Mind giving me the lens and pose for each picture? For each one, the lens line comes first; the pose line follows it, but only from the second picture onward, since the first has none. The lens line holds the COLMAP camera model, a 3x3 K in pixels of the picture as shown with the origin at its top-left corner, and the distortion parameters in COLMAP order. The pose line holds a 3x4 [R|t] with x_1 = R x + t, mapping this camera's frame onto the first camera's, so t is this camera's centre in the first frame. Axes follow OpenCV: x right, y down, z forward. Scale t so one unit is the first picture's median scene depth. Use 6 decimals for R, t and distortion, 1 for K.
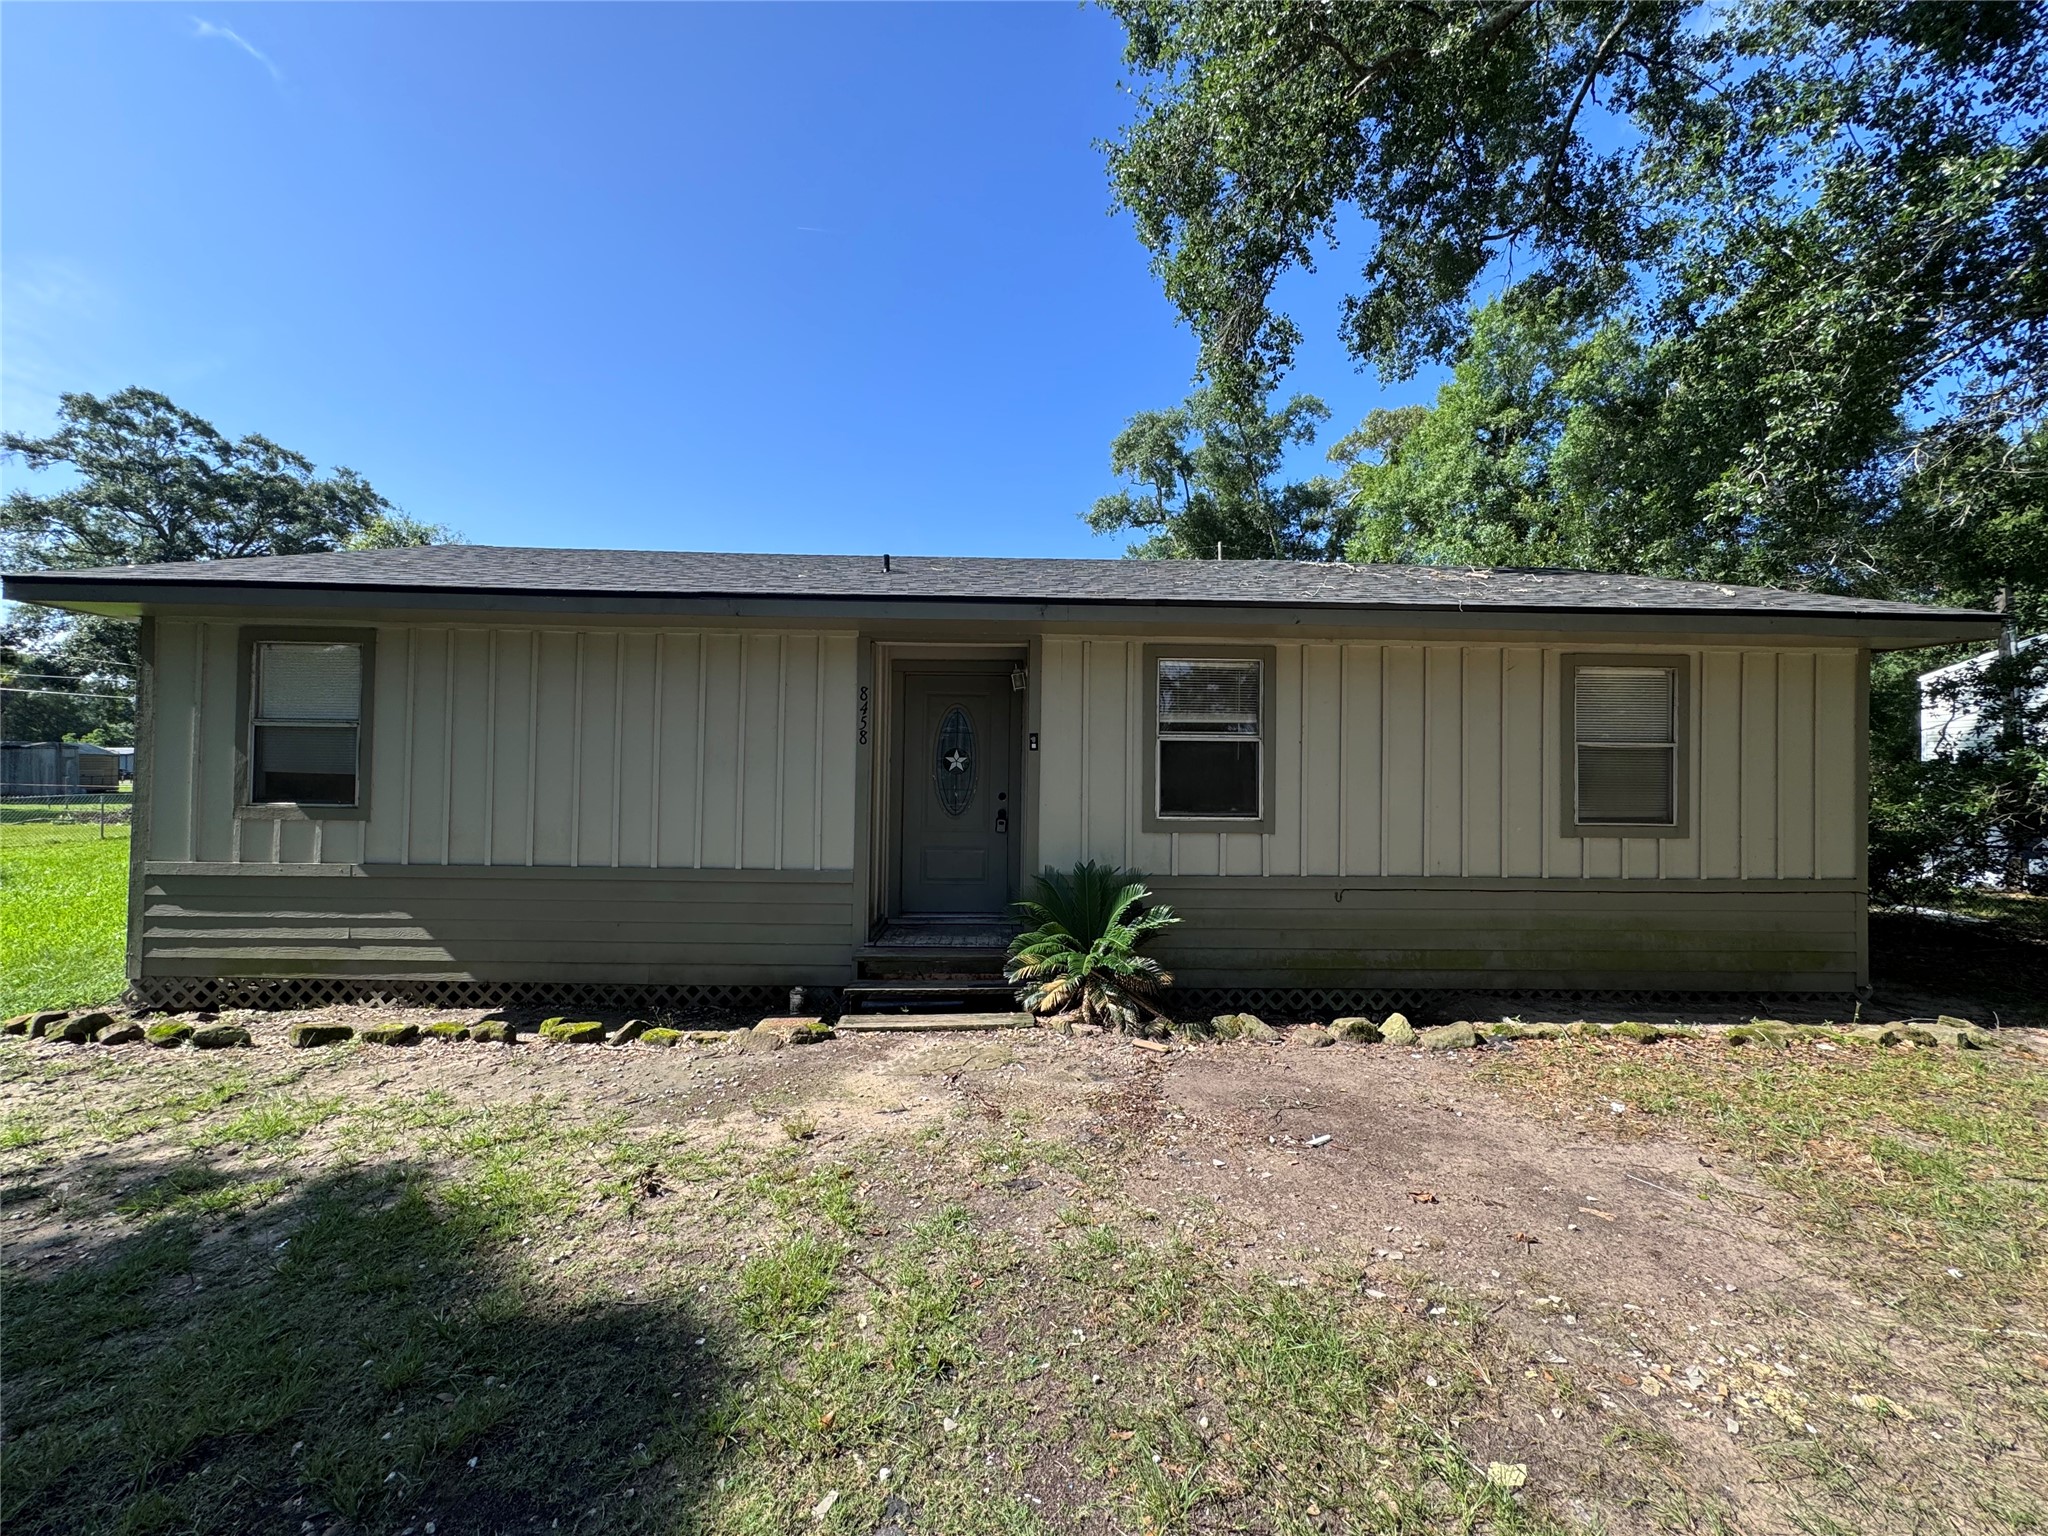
lens RADIAL K [[819.5, 0, 1022.5], [0, 819.5, 763.0], [0, 0, 1]] dist [-0.000690, 0.000096]
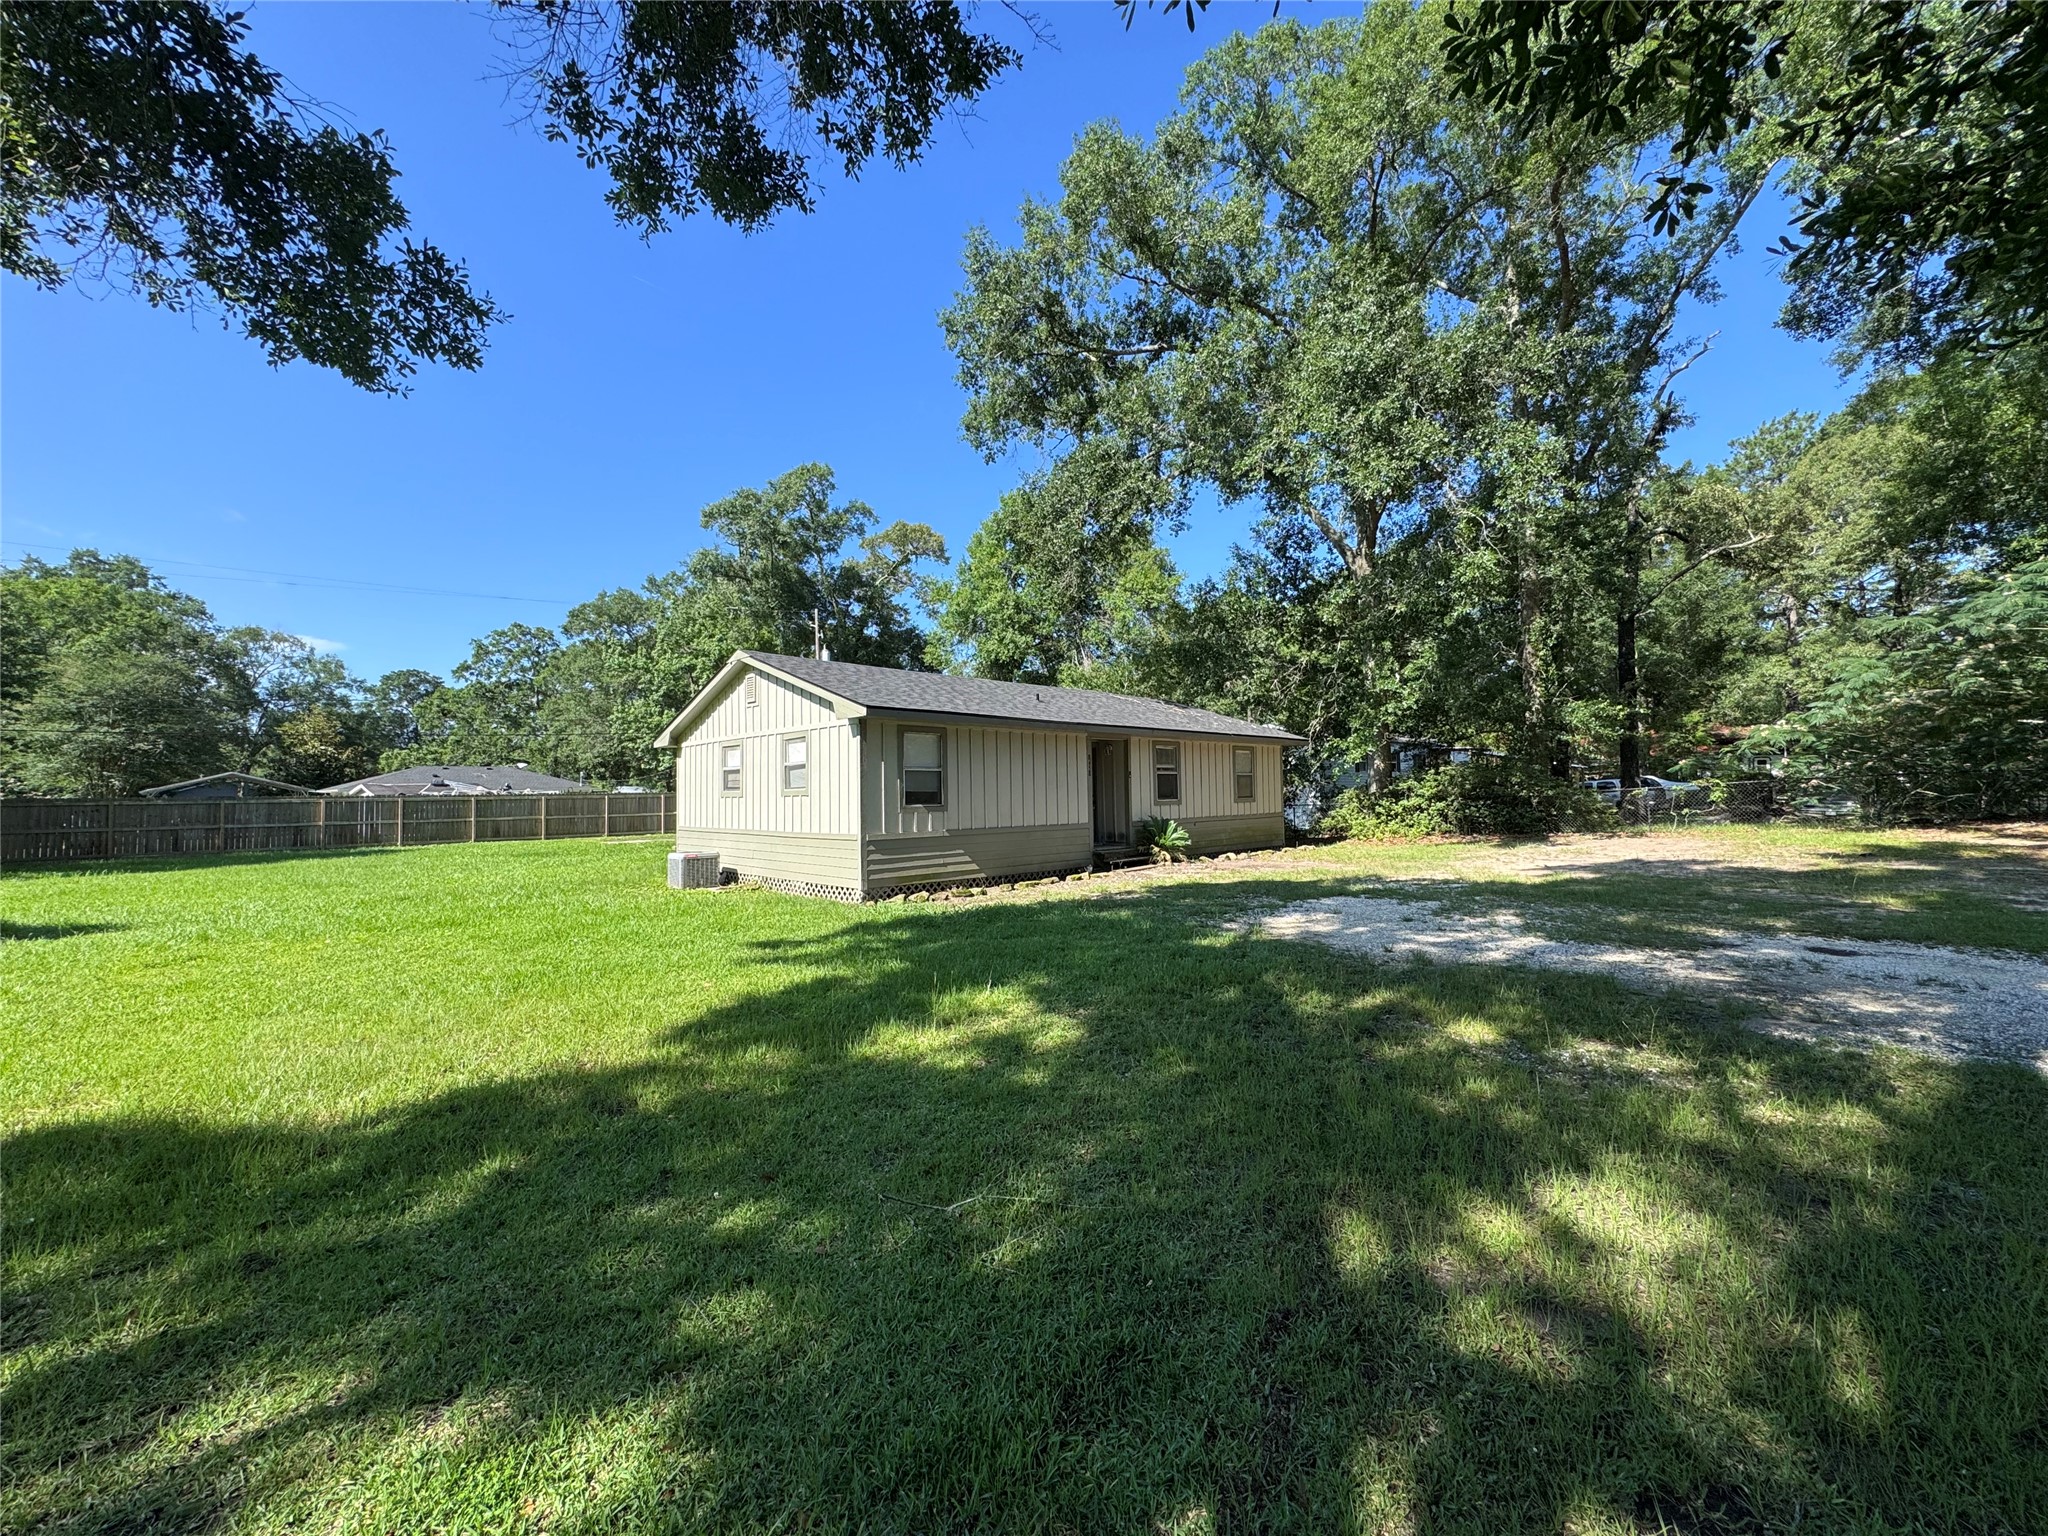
lens RADIAL K [[819.5, 0, 1022.5], [0, 819.5, 763.0], [0, 0, 1]] dist [-0.000690, 0.000096]
pose [[0.737808, 0.001126, 0.675010, -2.178707], [0.014921, 0.999727, -0.017977, -0.020976], [-0.674846, 0.023336, 0.737590, -0.838777]]
